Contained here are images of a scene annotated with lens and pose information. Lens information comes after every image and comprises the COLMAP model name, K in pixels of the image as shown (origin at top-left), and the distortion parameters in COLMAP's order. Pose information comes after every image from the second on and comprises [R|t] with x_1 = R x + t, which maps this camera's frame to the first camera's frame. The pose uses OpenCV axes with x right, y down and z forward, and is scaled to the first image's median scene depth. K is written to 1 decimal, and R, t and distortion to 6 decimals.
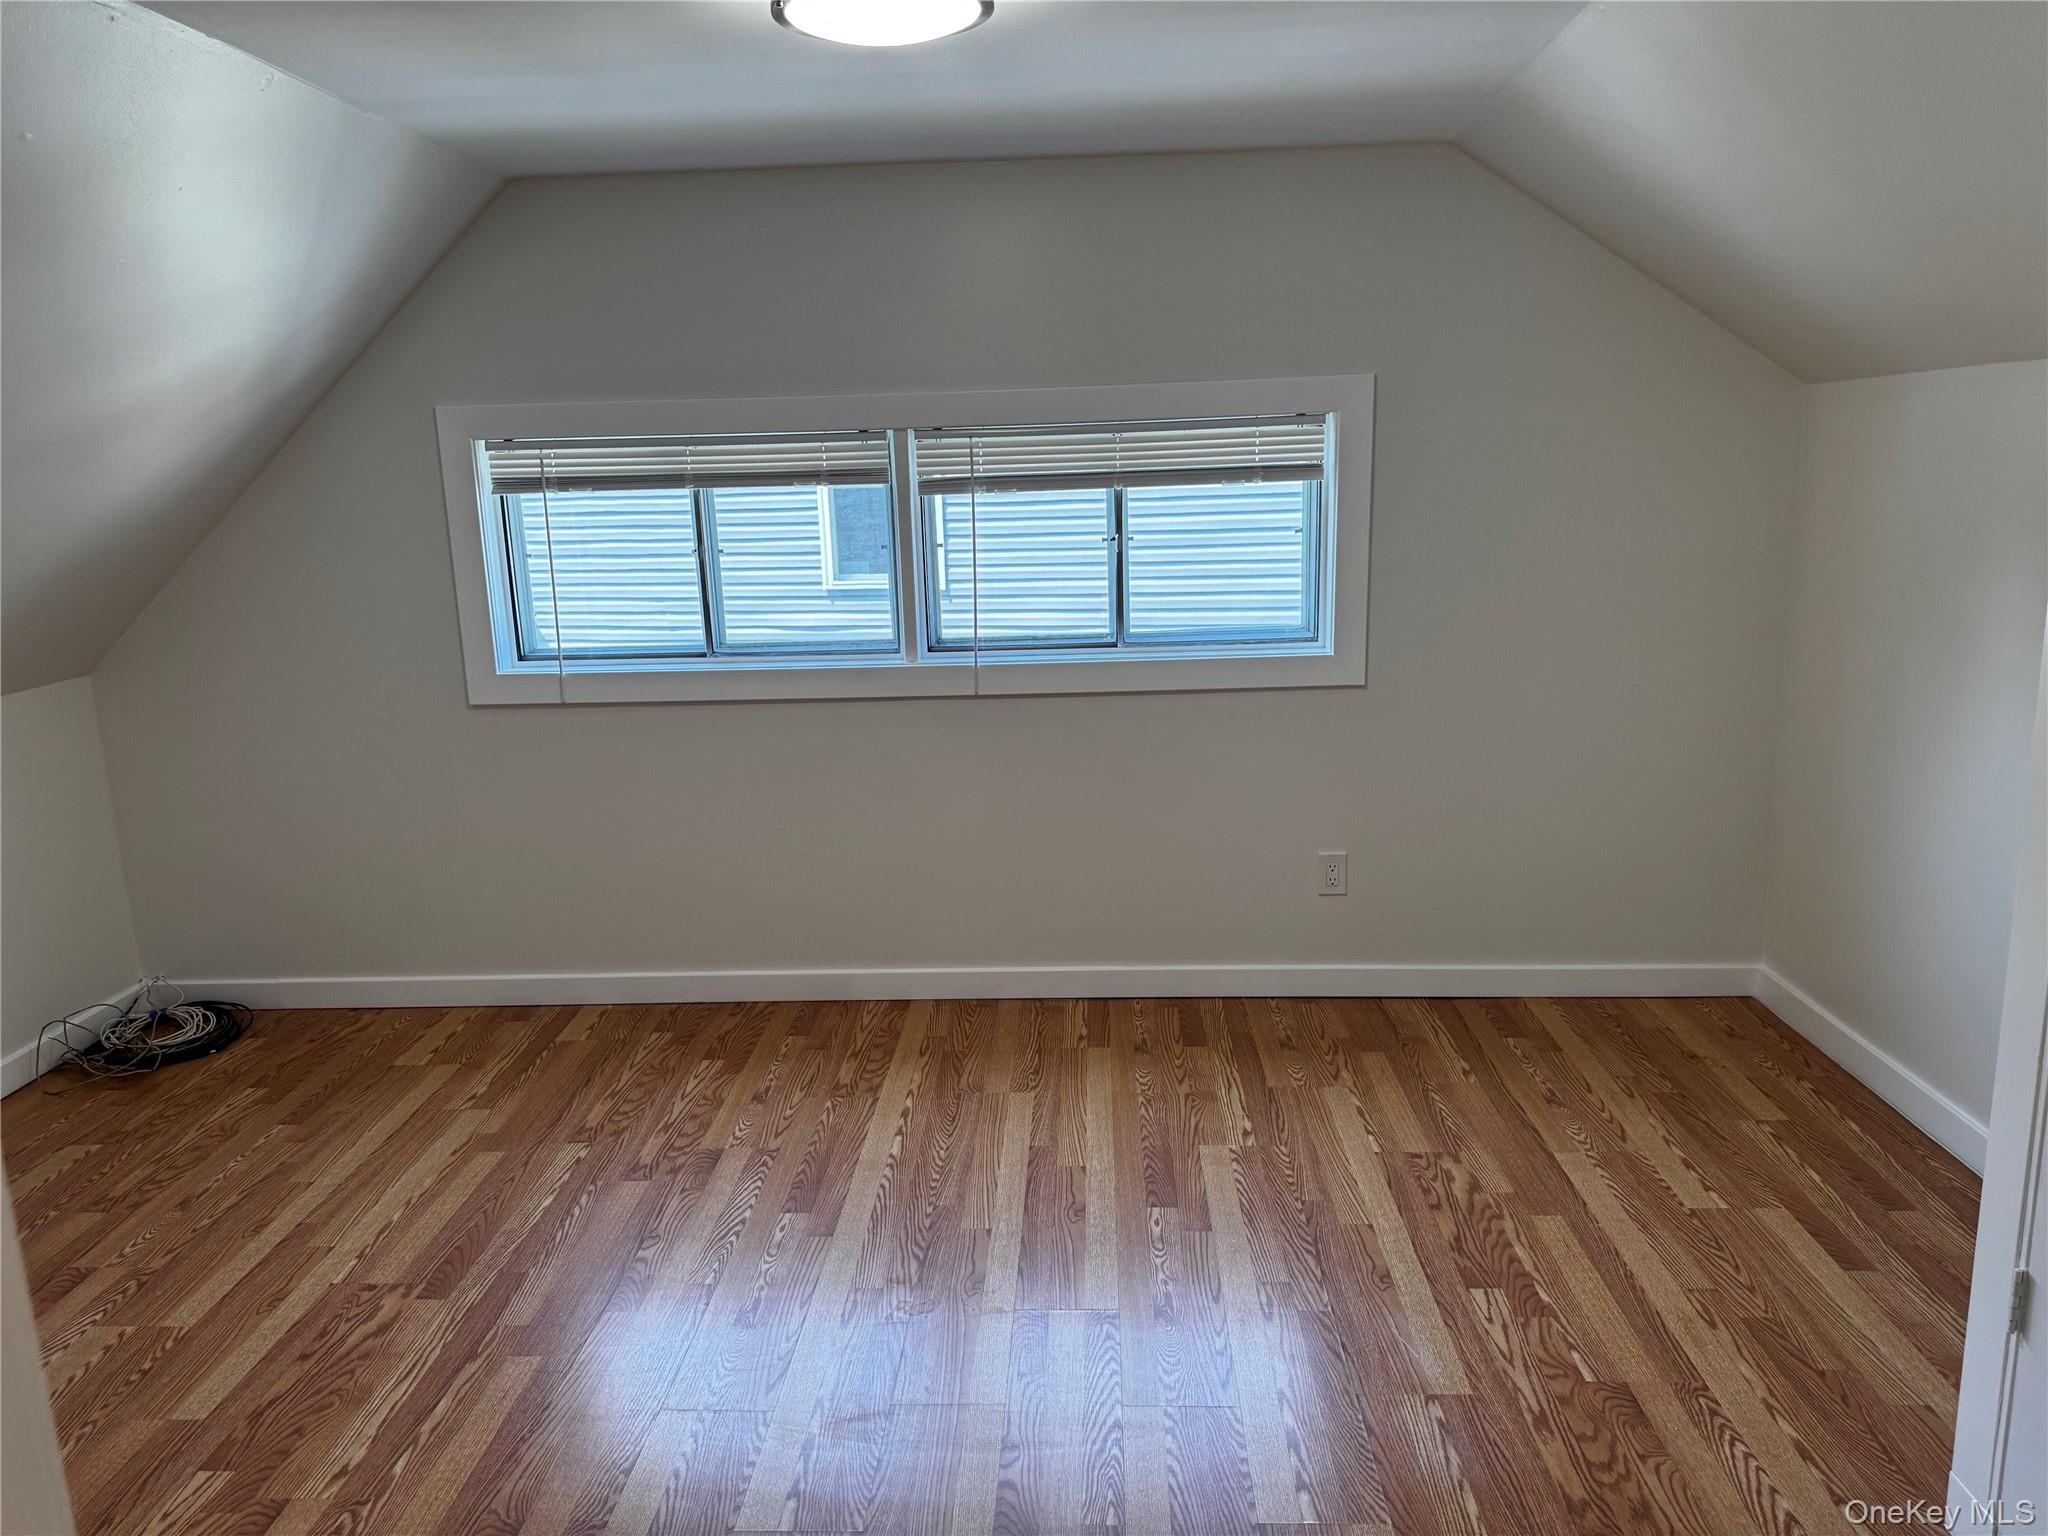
lens RADIAL K [[1452.1, 0, 1014.8], [0, 1452.1, 769.7], [0, 0, 1]] dist [0.064984, -0.073042]
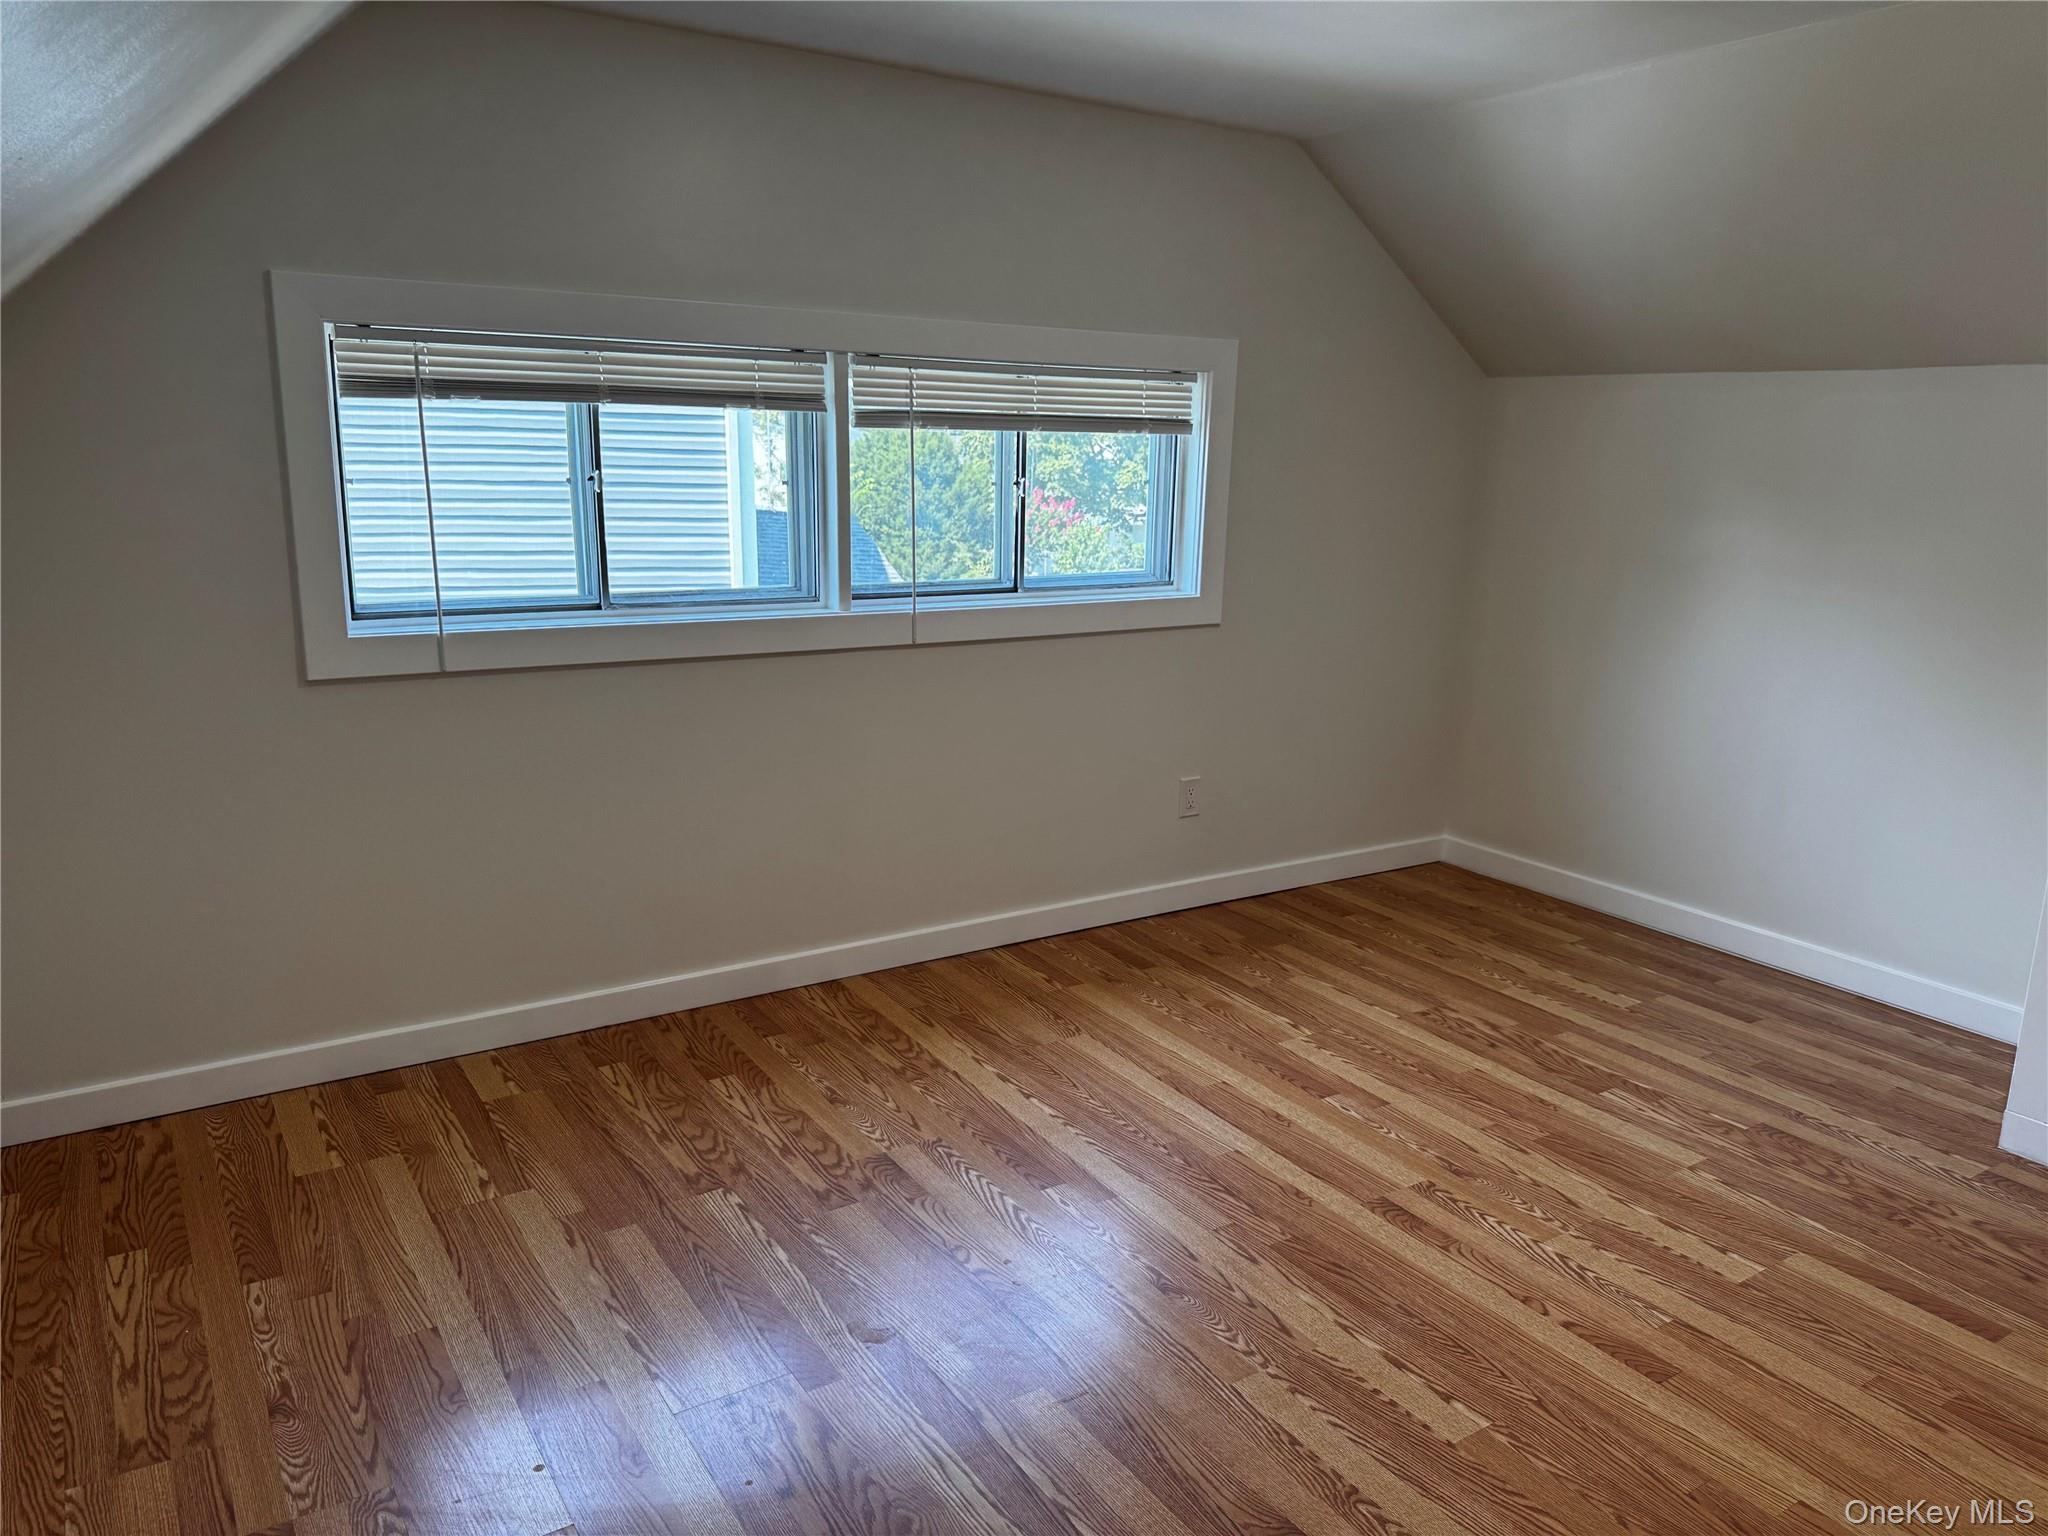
lens RADIAL K [[1452.1, 0, 1017.9], [0, 1452.1, 753.8], [0, 0, 1]] dist [0.064984, -0.073042]
pose [[0.806800, -0.076721, 0.585822, -0.598471], [0.075968, 0.996773, 0.025917, 0.001342], [-0.585921, 0.023594, 0.810025, 0.218075]]
